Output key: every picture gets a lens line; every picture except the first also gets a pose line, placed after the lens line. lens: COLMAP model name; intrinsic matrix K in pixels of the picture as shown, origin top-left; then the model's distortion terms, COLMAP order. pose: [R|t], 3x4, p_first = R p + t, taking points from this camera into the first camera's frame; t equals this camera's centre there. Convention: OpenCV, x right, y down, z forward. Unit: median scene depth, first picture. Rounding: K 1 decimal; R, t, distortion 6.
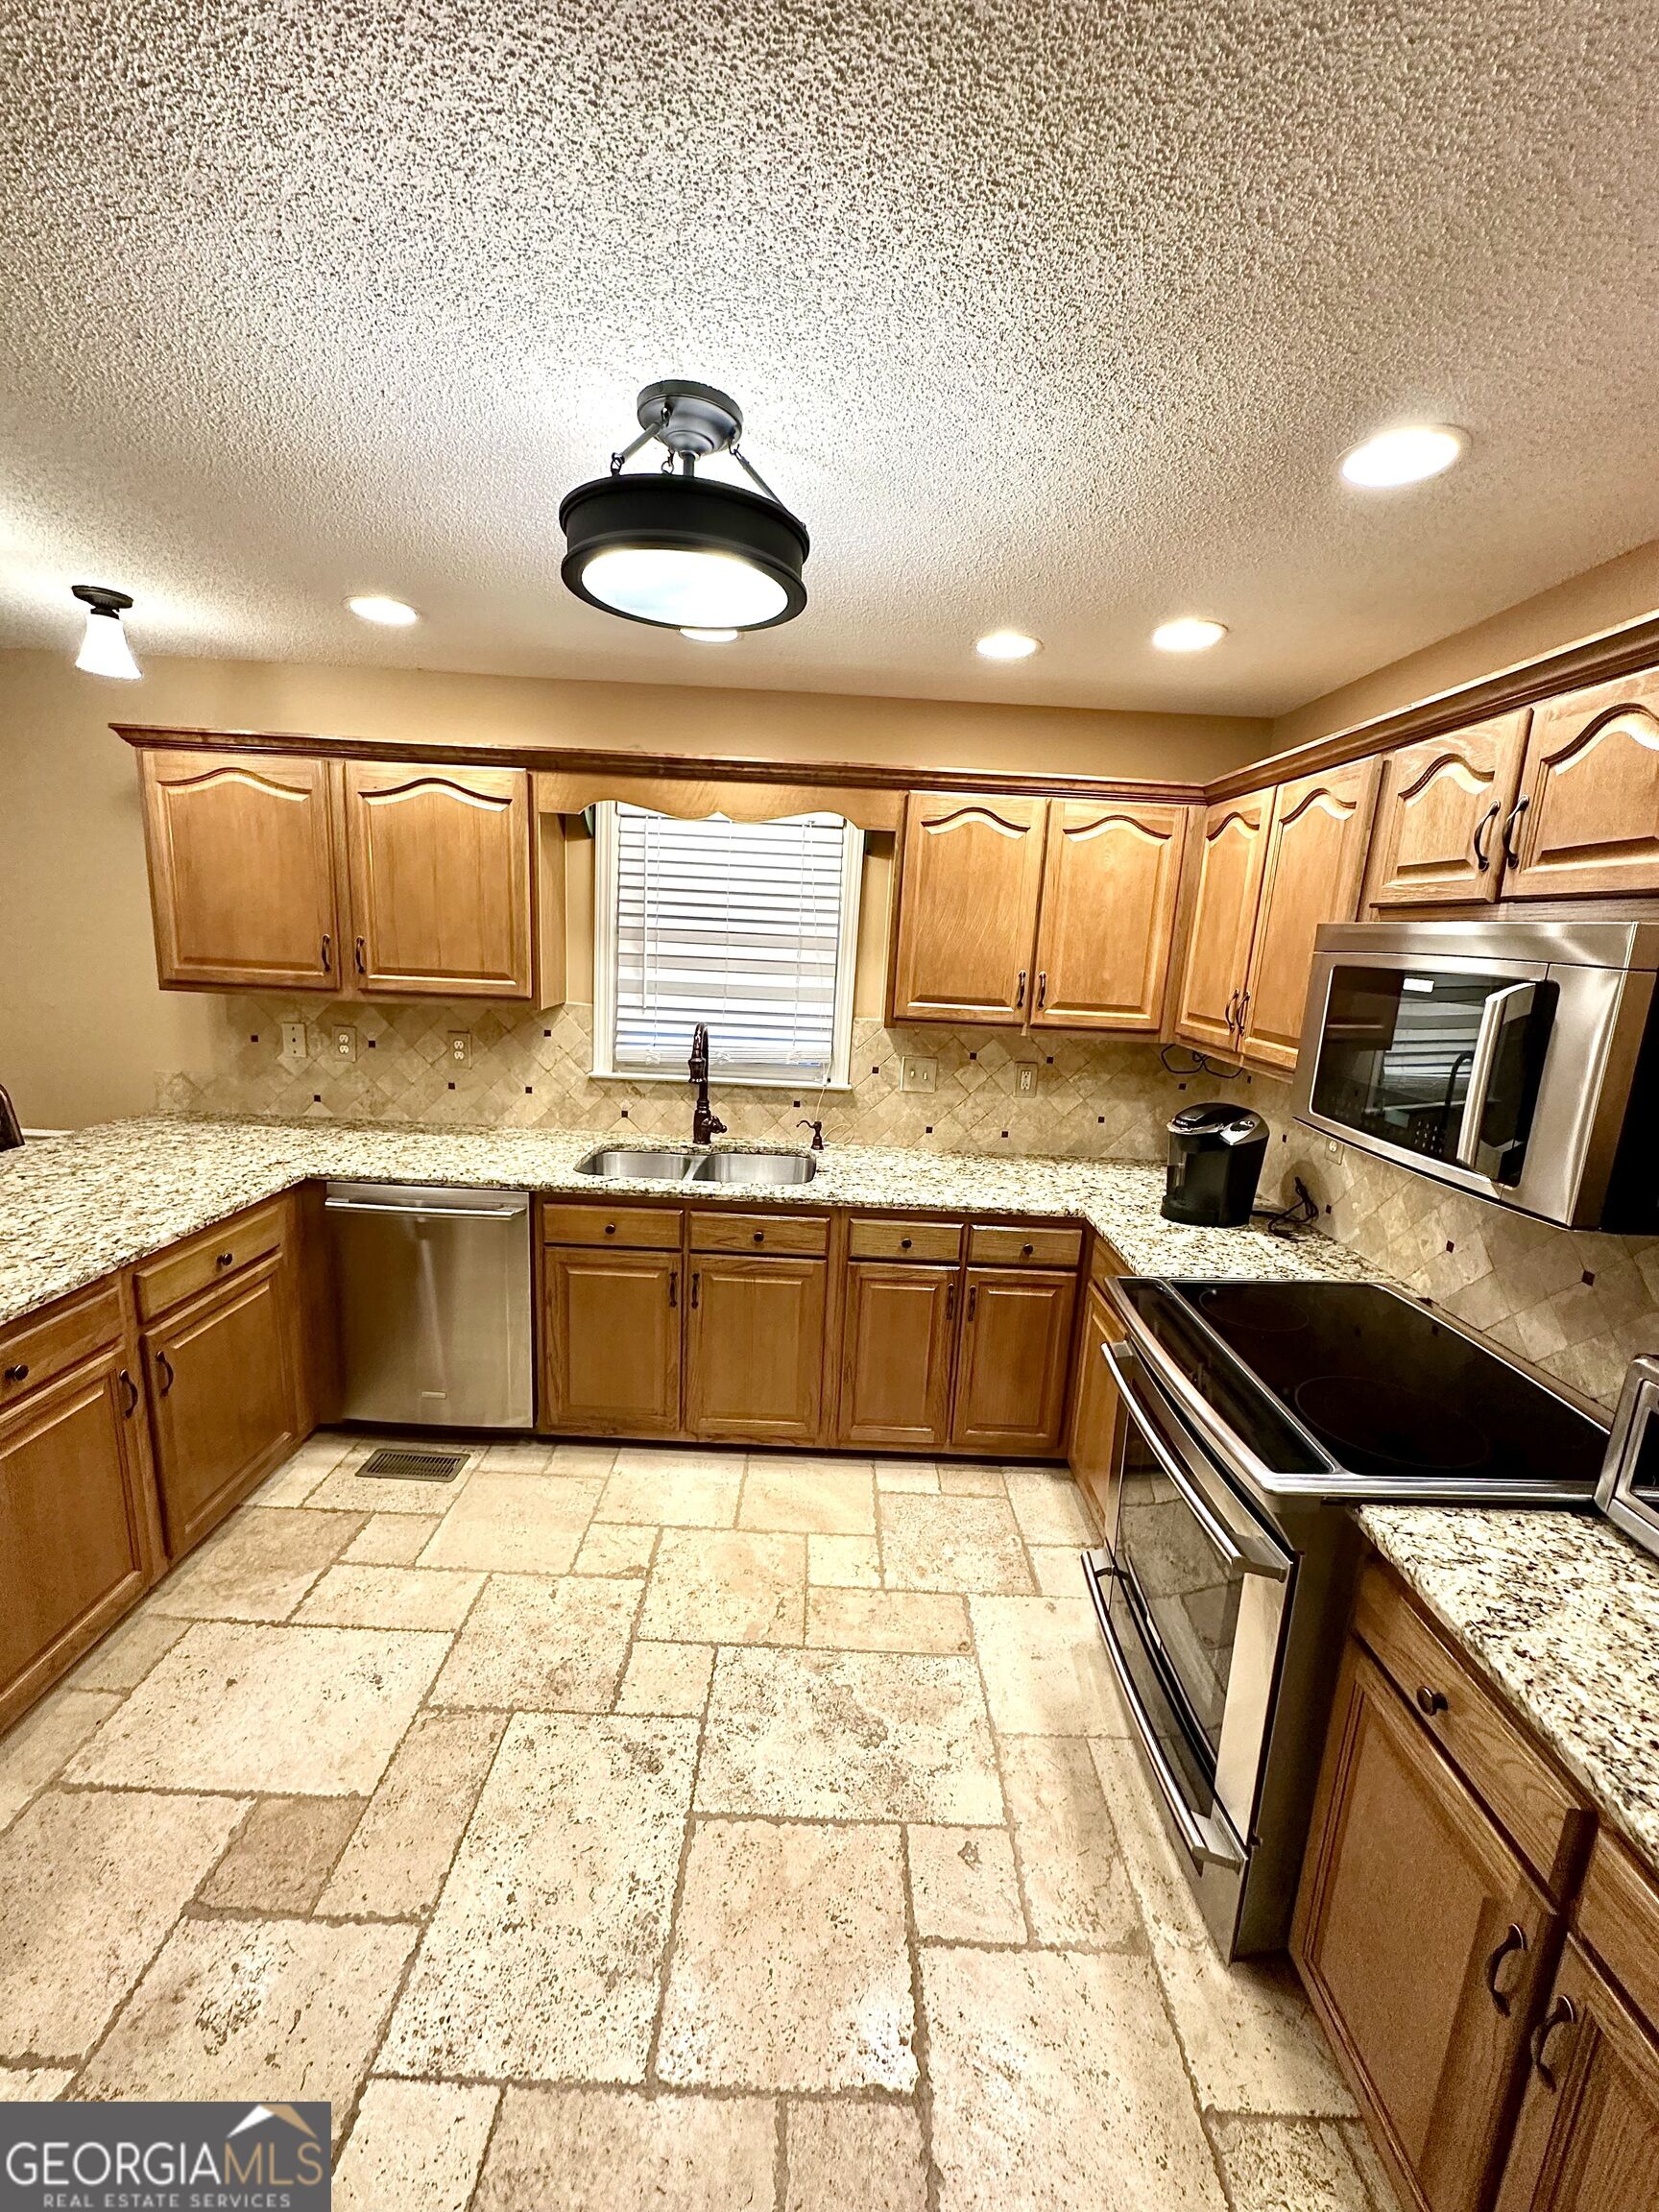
lens RADIAL K [[886.1, 0, 834.0], [0, 886.1, 1105.5], [0, 0, 1]] dist [0.000844, 0.000012]
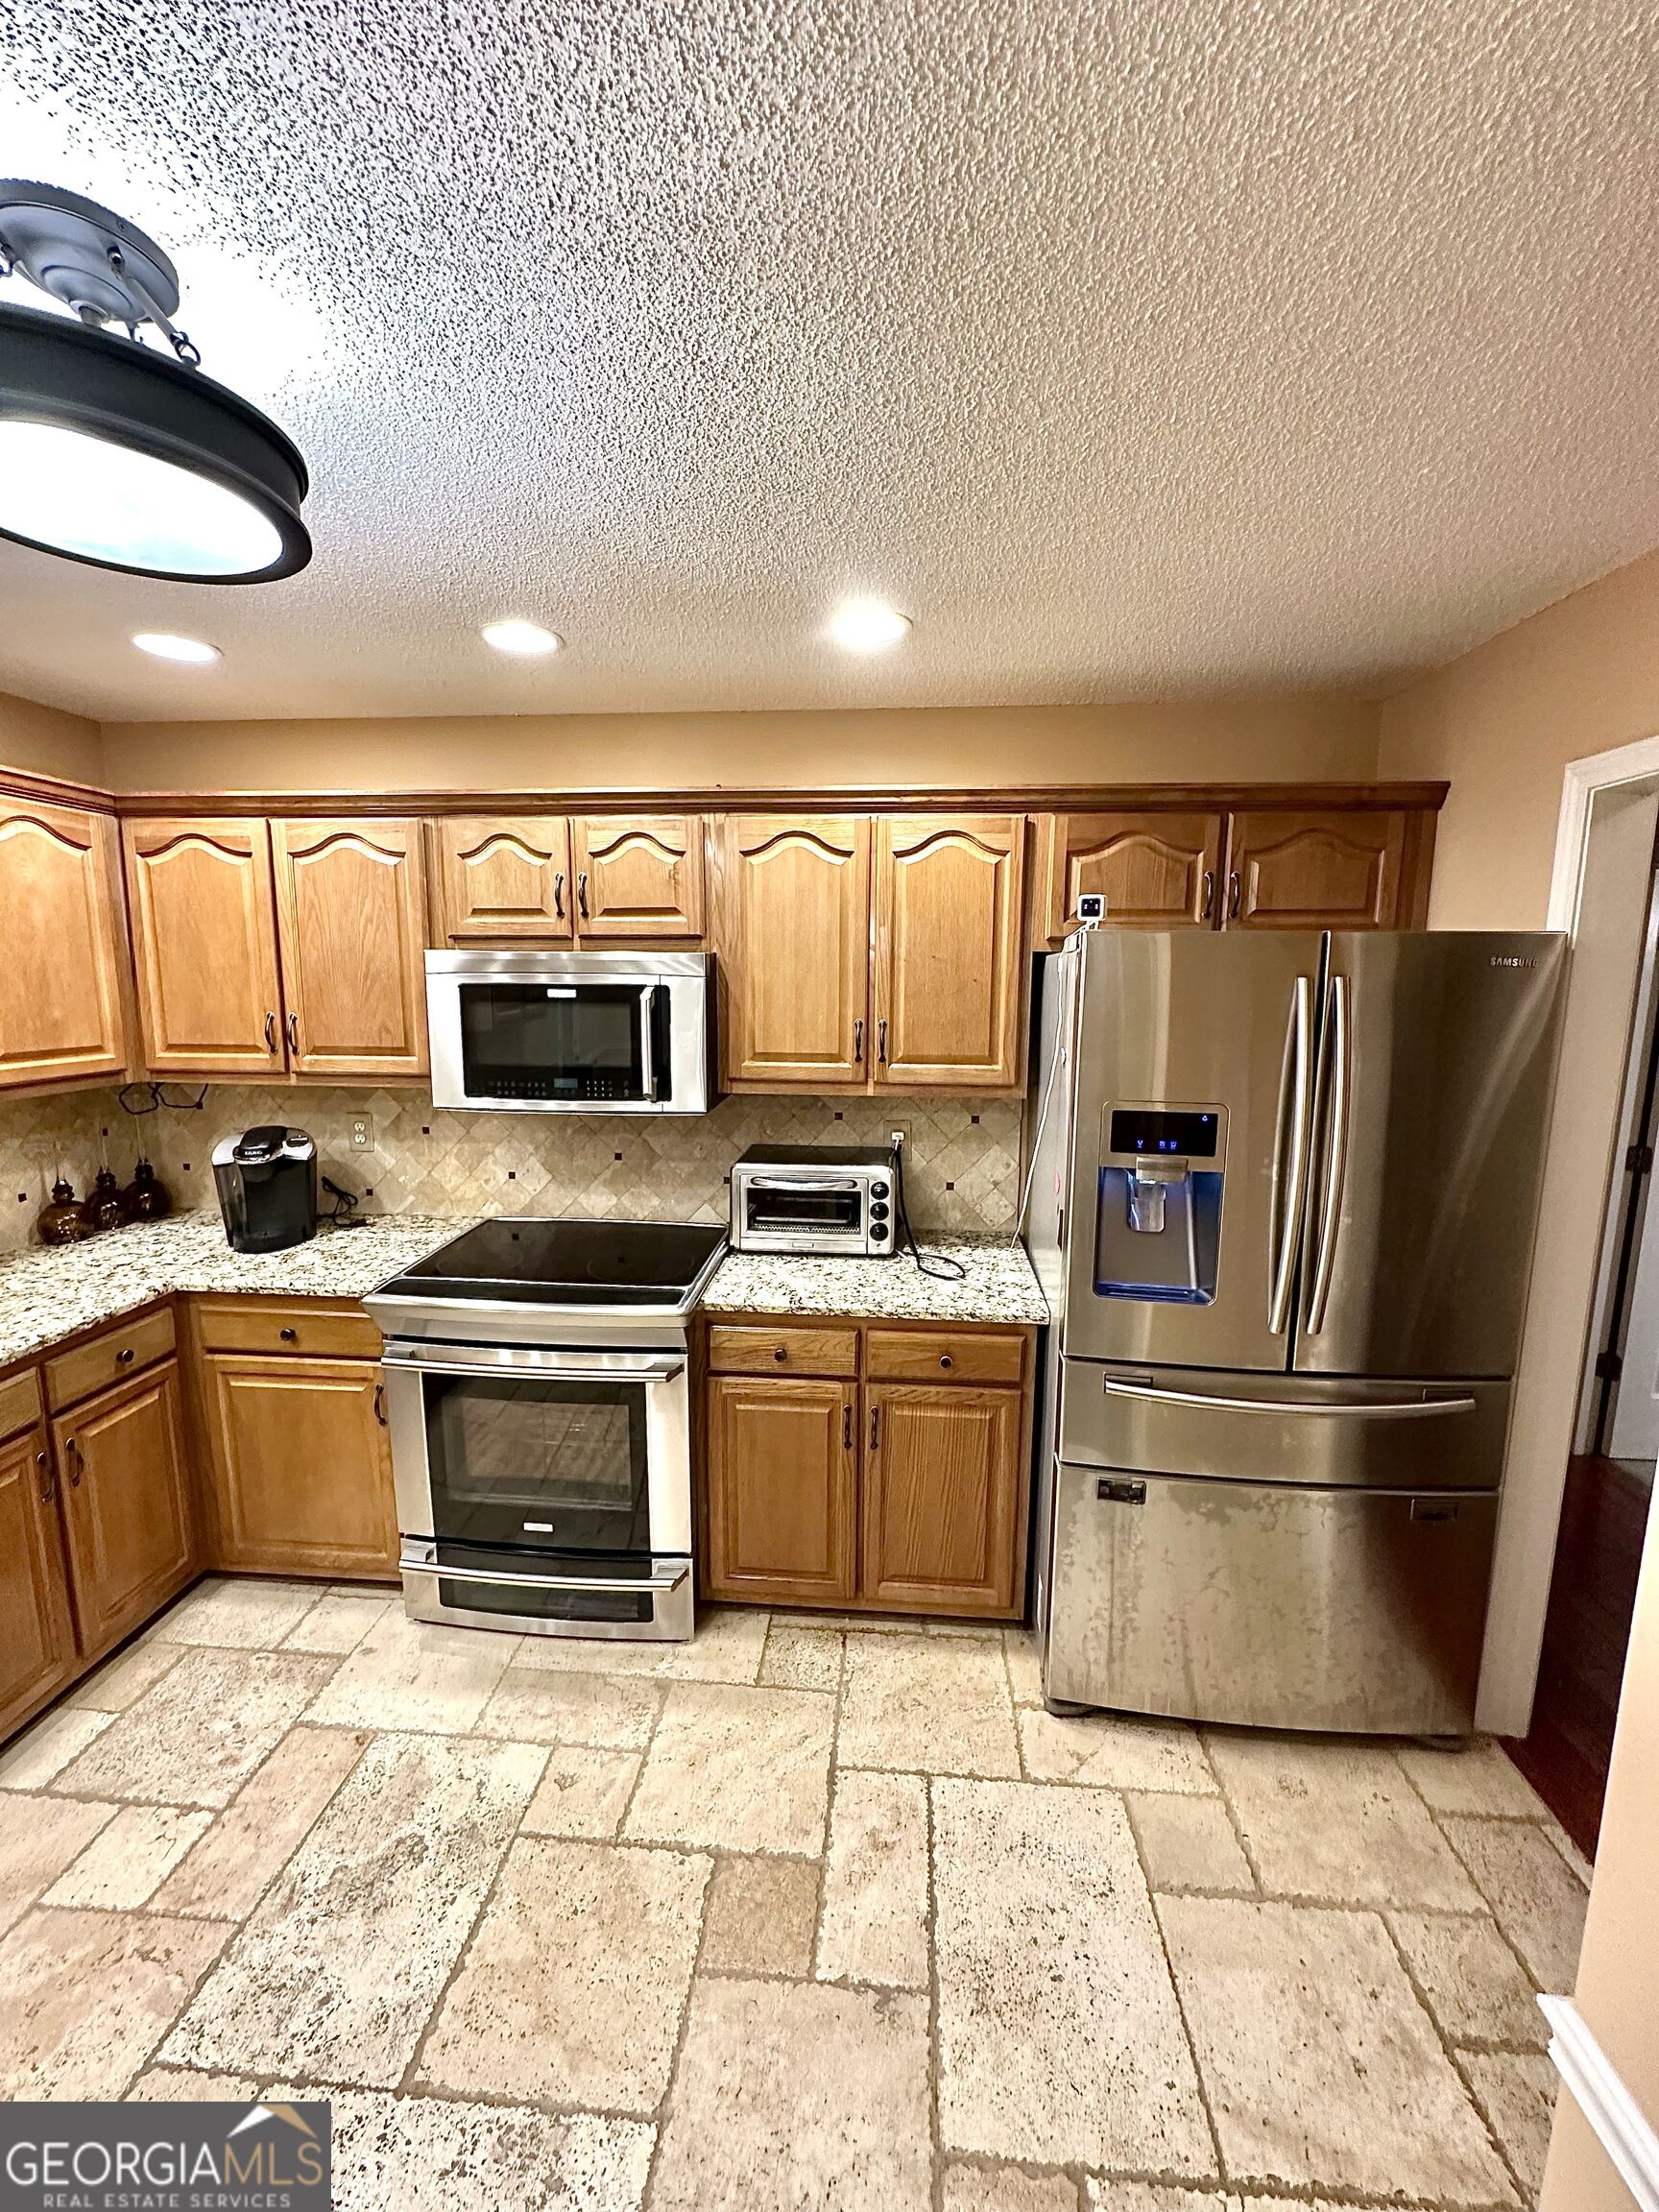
lens RADIAL K [[886.1, 0, 828.8], [0, 886.1, 1105.5], [0, 0, 1]] dist [0.000844, 0.000012]
pose [[0.085827, -0.198158, 0.976405, -0.486366], [0.194573, 0.964485, 0.178636, -0.080330], [-0.977126, 0.174650, 0.121335, 0.247950]]
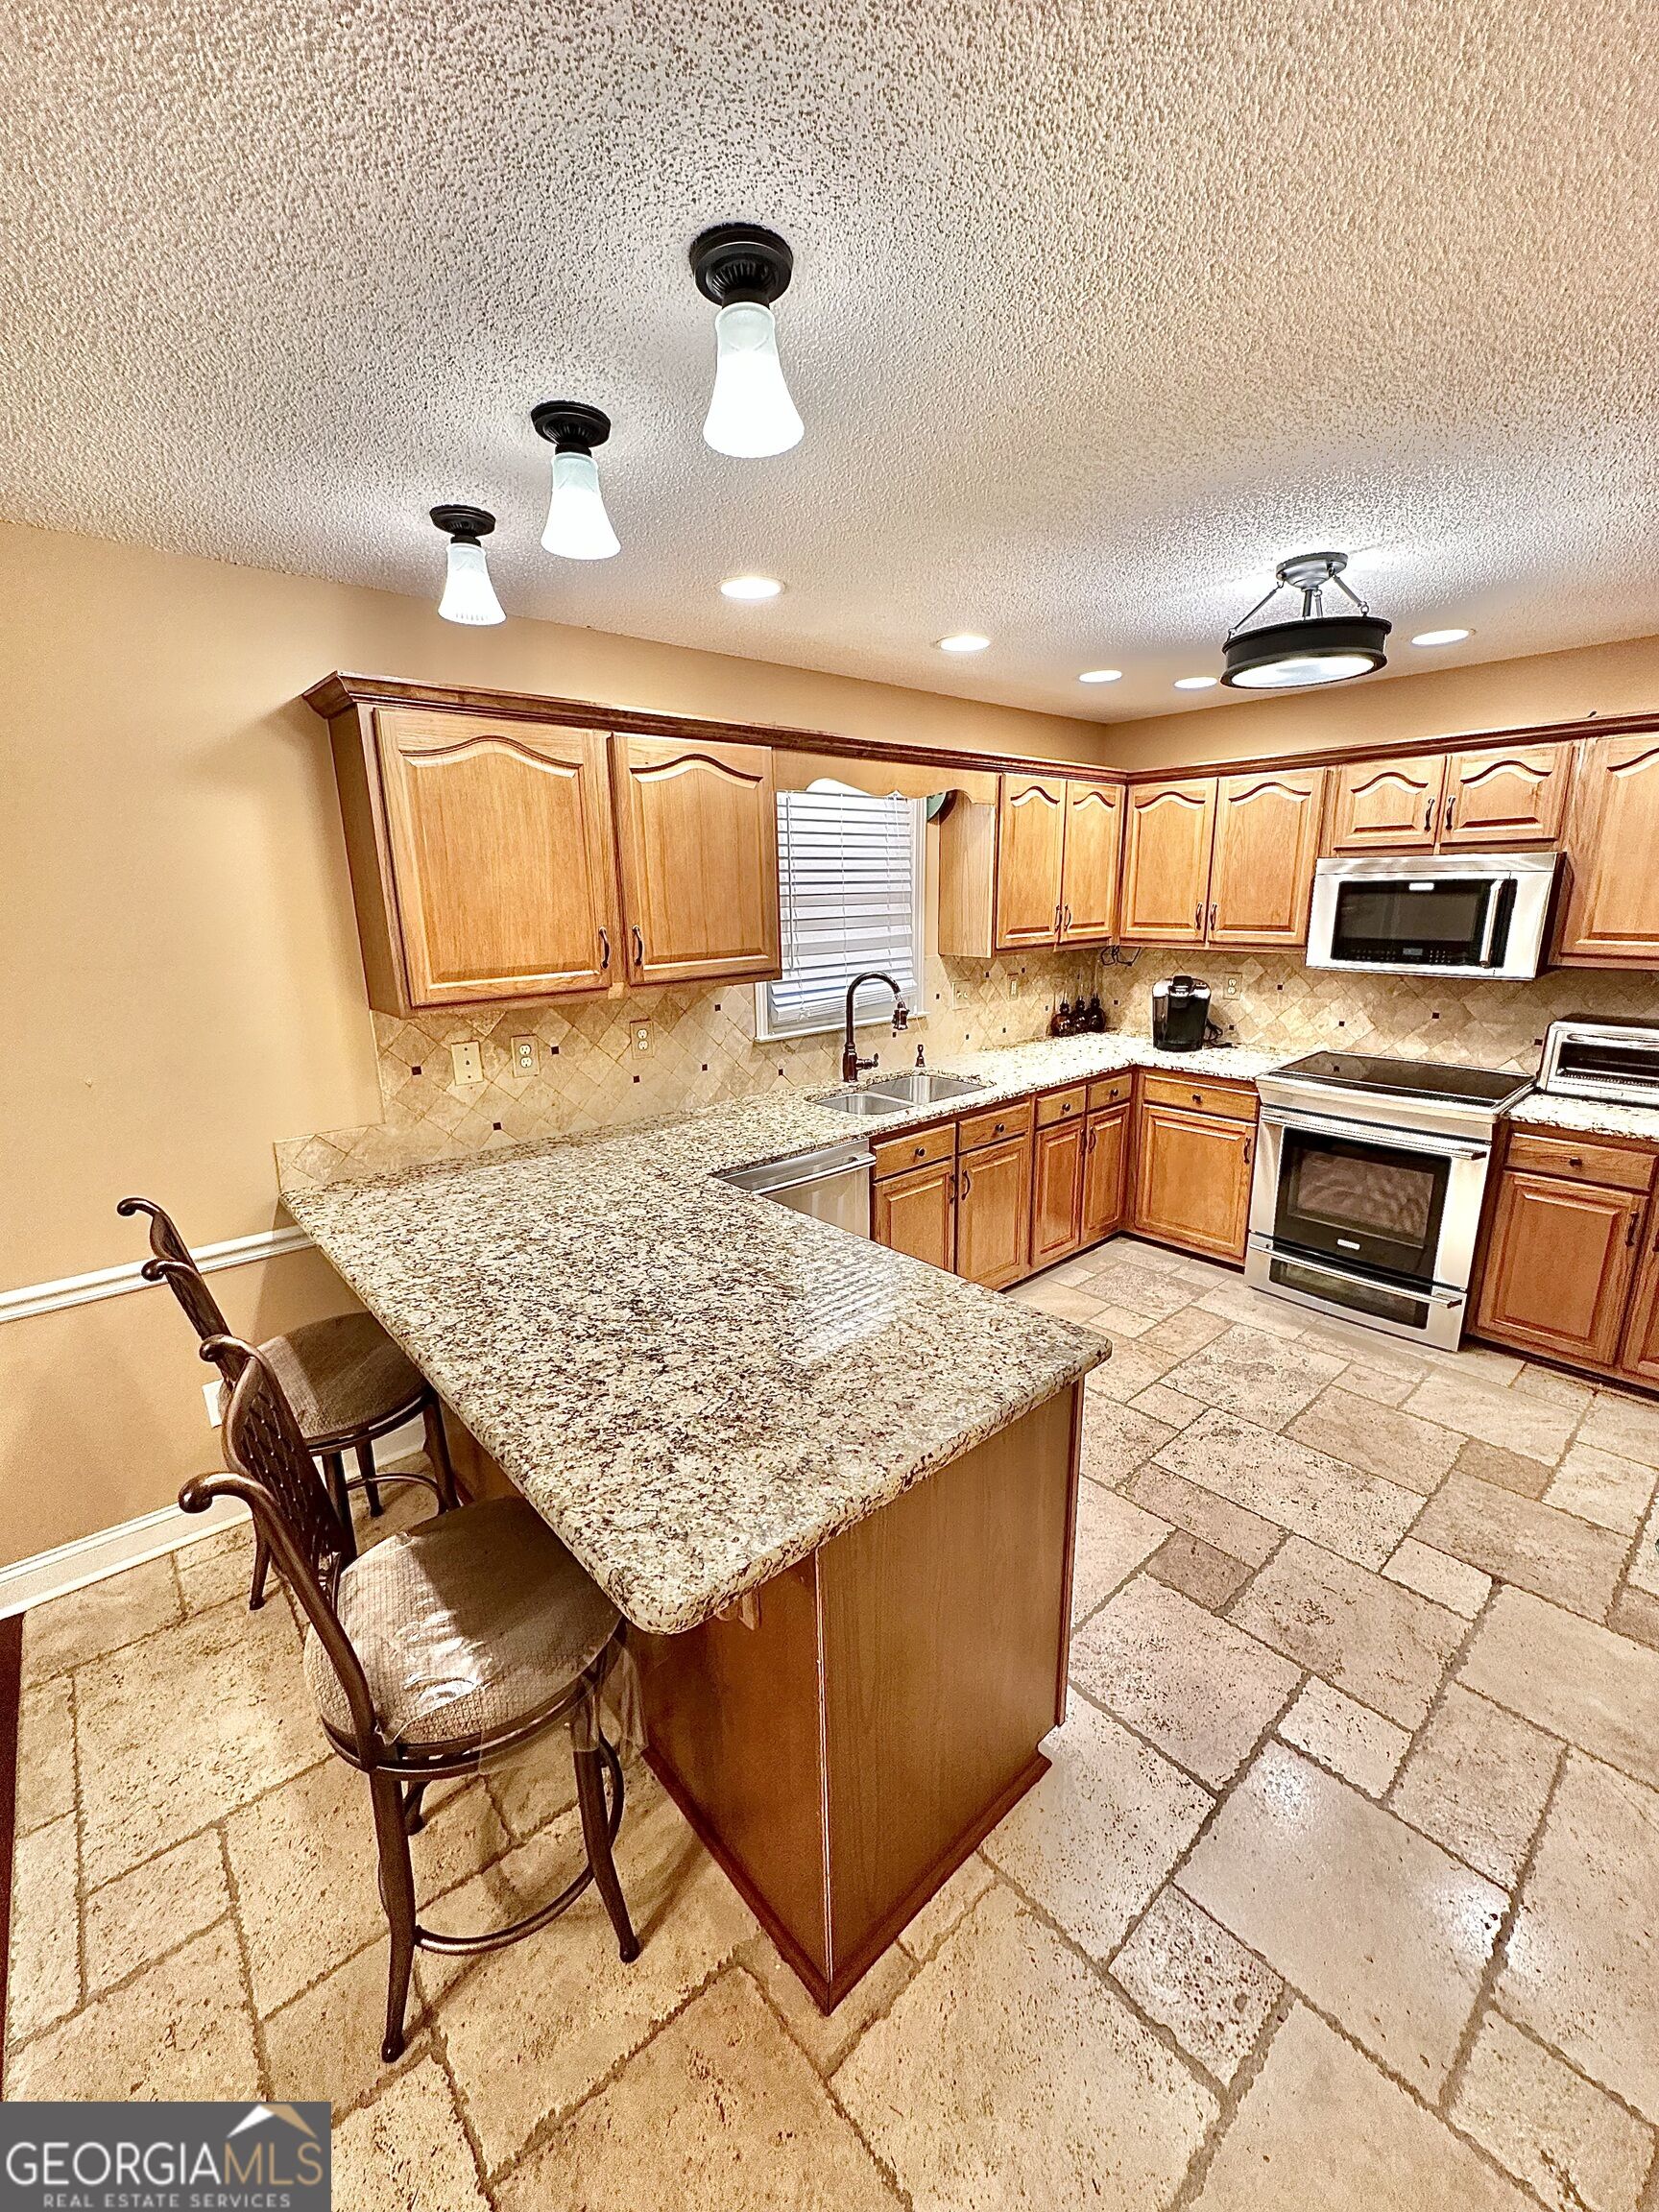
lens RADIAL K [[886.1, 0, 835.4], [0, 886.1, 1104.1], [0, 0, 1]] dist [0.000844, 0.000012]
pose [[0.744583, -0.223446, 0.629022, -1.098559], [0.186167, 0.974434, 0.125777, -0.094681], [-0.641045, 0.023452, 0.767145, 0.175148]]
